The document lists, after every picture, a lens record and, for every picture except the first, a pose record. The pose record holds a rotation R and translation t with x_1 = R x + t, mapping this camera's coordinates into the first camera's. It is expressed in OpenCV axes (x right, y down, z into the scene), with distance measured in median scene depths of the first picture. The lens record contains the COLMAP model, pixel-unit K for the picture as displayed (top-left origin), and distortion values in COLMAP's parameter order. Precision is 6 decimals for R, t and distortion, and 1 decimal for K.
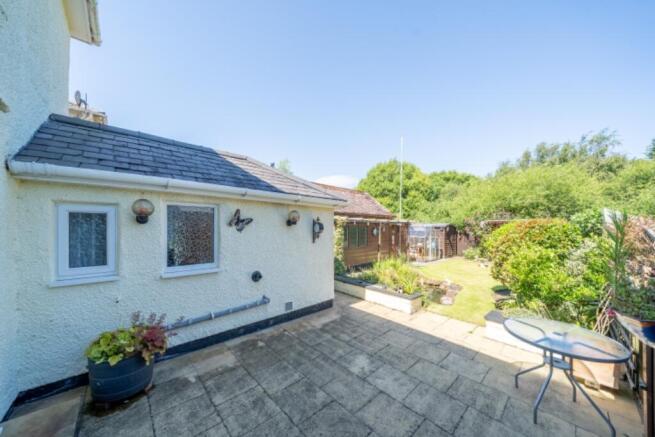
lens RADIAL K [[226.5, 0, 325.8], [0, 226.5, 218.7], [0, 0, 1]] dist [-0.008281, 0.000031]
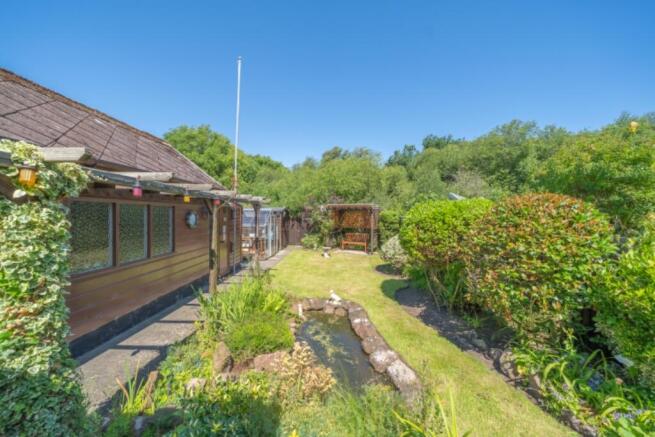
lens RADIAL K [[226.5, 0, 325.8], [0, 226.5, 218.7], [0, 0, 1]] dist [-0.008281, 0.000031]
pose [[0.689955, -0.015572, 0.723685, 0.044917], [-0.029720, 0.998316, 0.049816, 0.016548], [-0.723242, -0.055879, 0.688330, 0.327198]]
